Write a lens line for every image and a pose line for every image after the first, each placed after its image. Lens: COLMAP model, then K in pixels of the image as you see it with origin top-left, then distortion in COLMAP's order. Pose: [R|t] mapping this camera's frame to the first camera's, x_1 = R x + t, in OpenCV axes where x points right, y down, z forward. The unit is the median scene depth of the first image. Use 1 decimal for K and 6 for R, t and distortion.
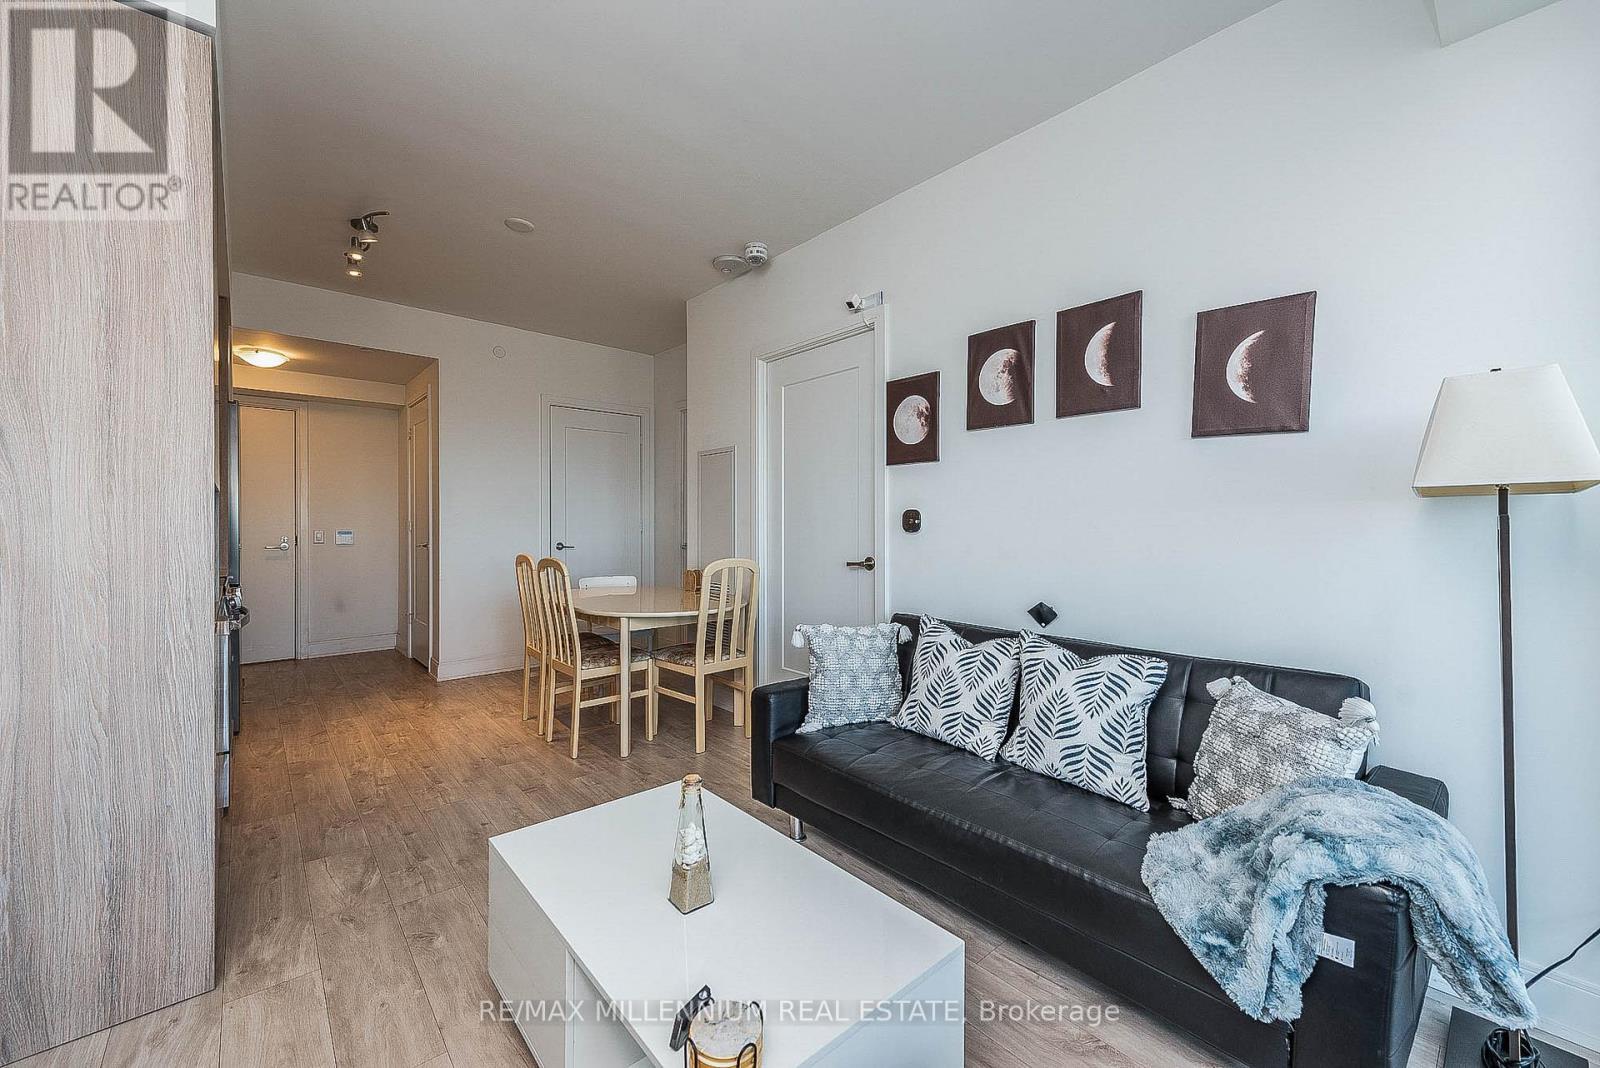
lens RADIAL K [[619.2, 0, 800.0], [0, 619.2, 534.0], [0, 0, 1]] dist [0.010726, -0.000021]
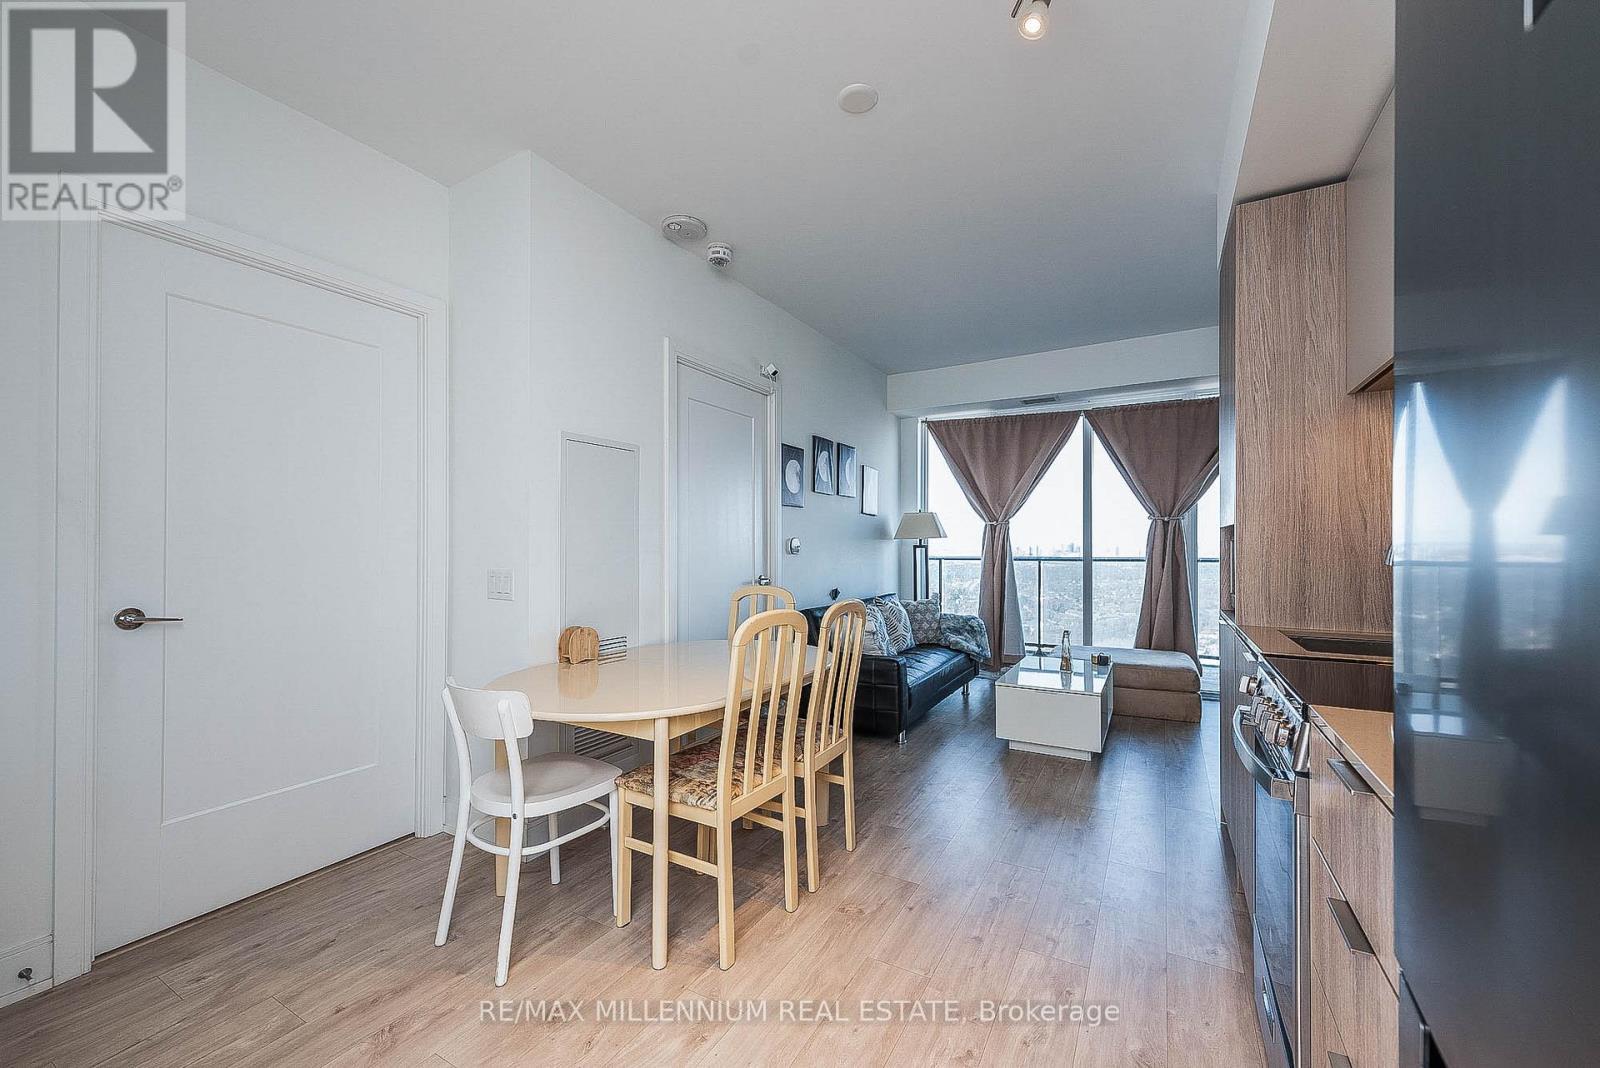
lens RADIAL K [[619.9, 0, 817.5], [0, 619.9, 539.0], [0, 0, 1]] dist [0.008630, -0.000098]
pose [[-0.334472, 0.000781, 0.942405, -1.369128], [0.007648, 0.999969, 0.001886, -0.044374], [-0.942375, 0.007838, -0.334467, 1.630094]]
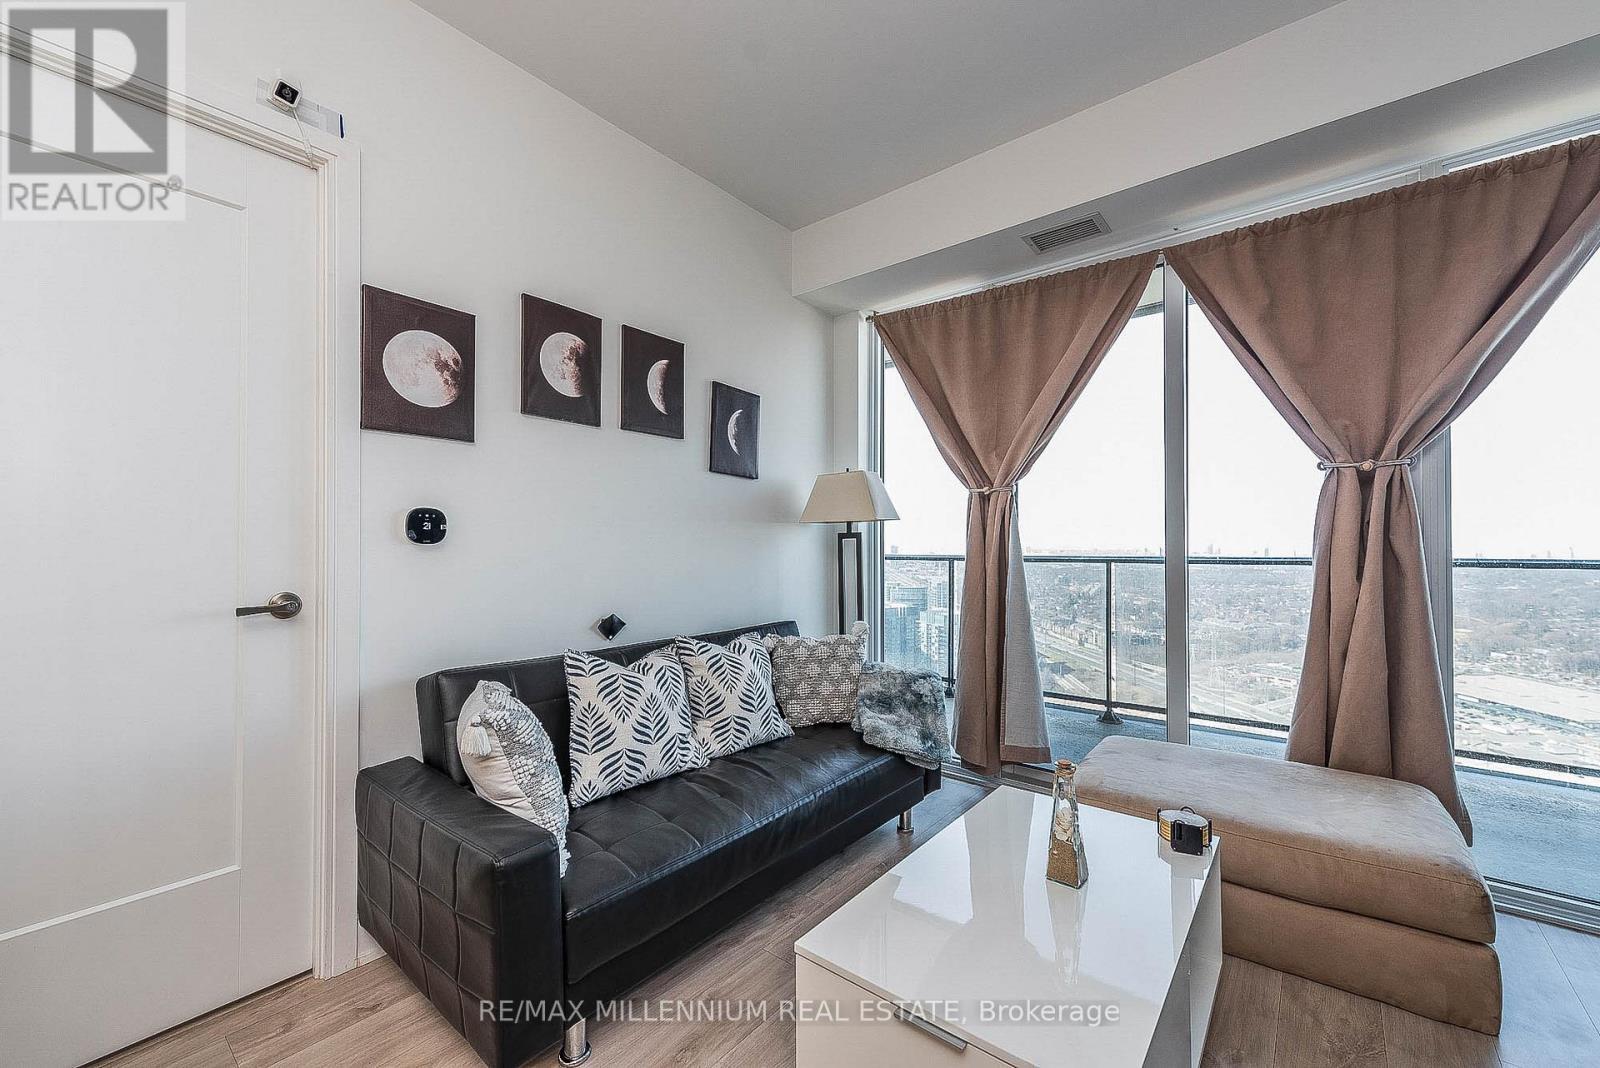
lens RADIAL K [[619.9, 0, 817.5], [0, 619.9, 539.0], [0, 0, 1]] dist [0.008630, -0.000098]
pose [[-0.165006, 0.004071, 0.986284, -0.593536], [0.011004, 0.999937, -0.002286, -0.001710], [-0.986231, 0.010476, -0.165041, 0.803716]]
